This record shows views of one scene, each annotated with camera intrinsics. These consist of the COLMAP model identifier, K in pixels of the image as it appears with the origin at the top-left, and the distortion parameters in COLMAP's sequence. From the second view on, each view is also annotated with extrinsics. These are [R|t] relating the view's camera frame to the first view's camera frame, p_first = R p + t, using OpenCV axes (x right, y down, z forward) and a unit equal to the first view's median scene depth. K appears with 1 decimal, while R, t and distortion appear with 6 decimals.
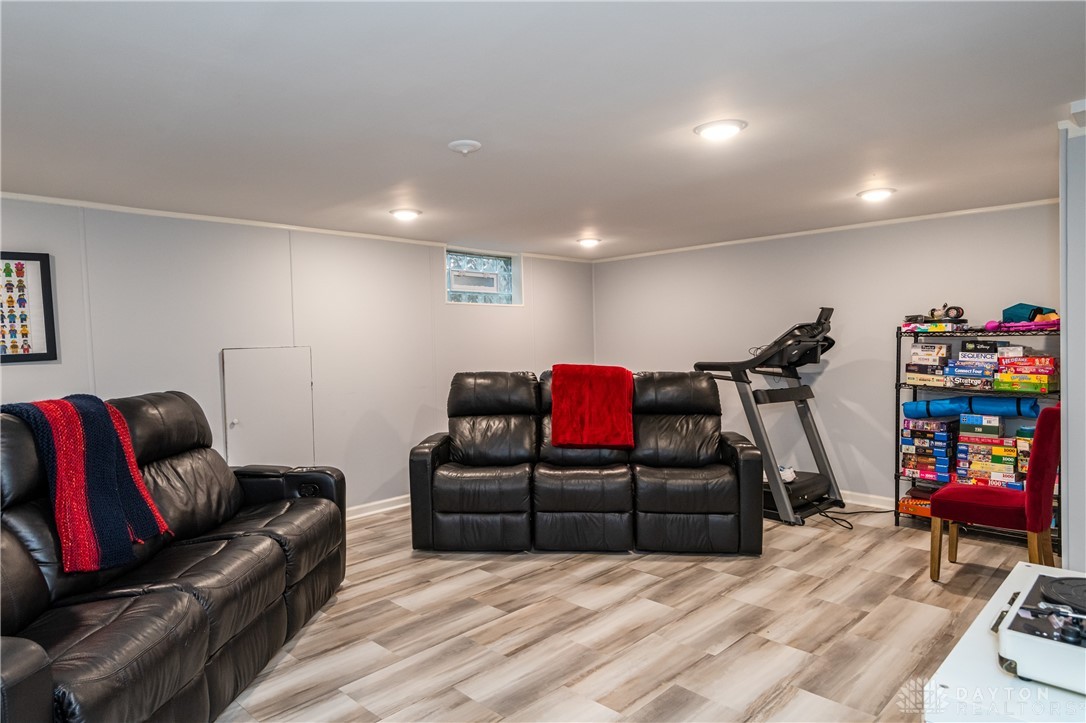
lens RADIAL K [[645.7, 0, 512.8], [0, 645.7, 336.3], [0, 0, 1]] dist [0.003176, -0.000008]
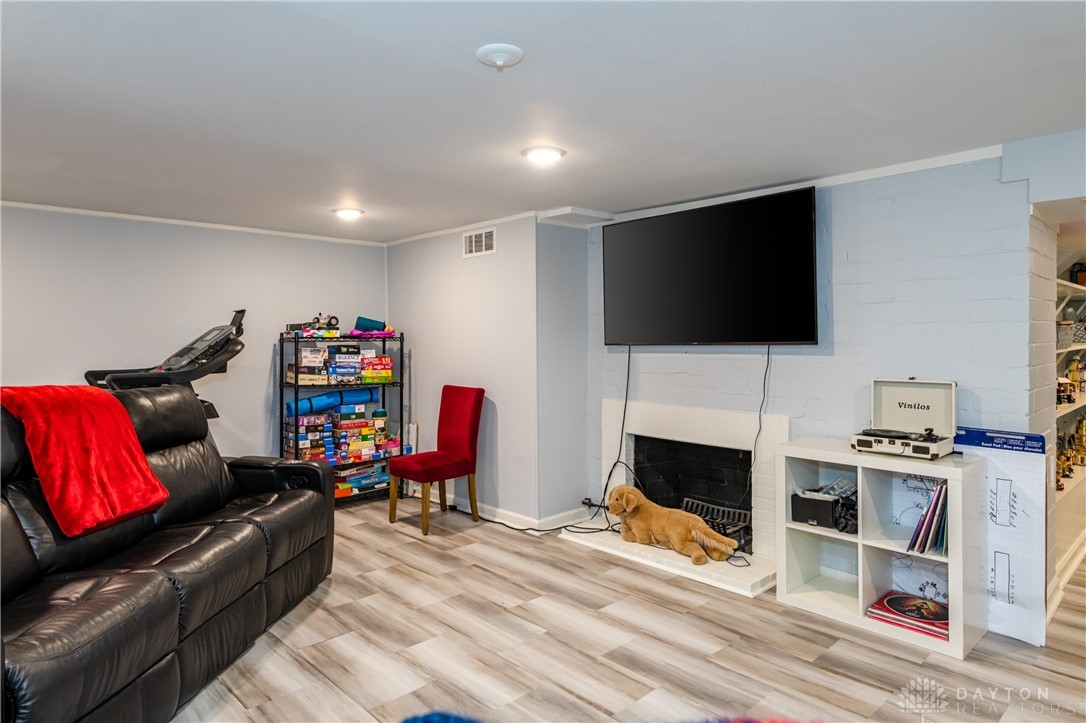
lens RADIAL K [[645.7, 0, 512.8], [0, 645.7, 336.3], [0, 0, 1]] dist [0.003176, -0.000008]
pose [[0.030354, 0.011726, 0.999470, -0.514027], [-0.003373, 0.999927, -0.011629, 0.003616], [-0.999534, -0.003018, 0.030391, 0.665040]]
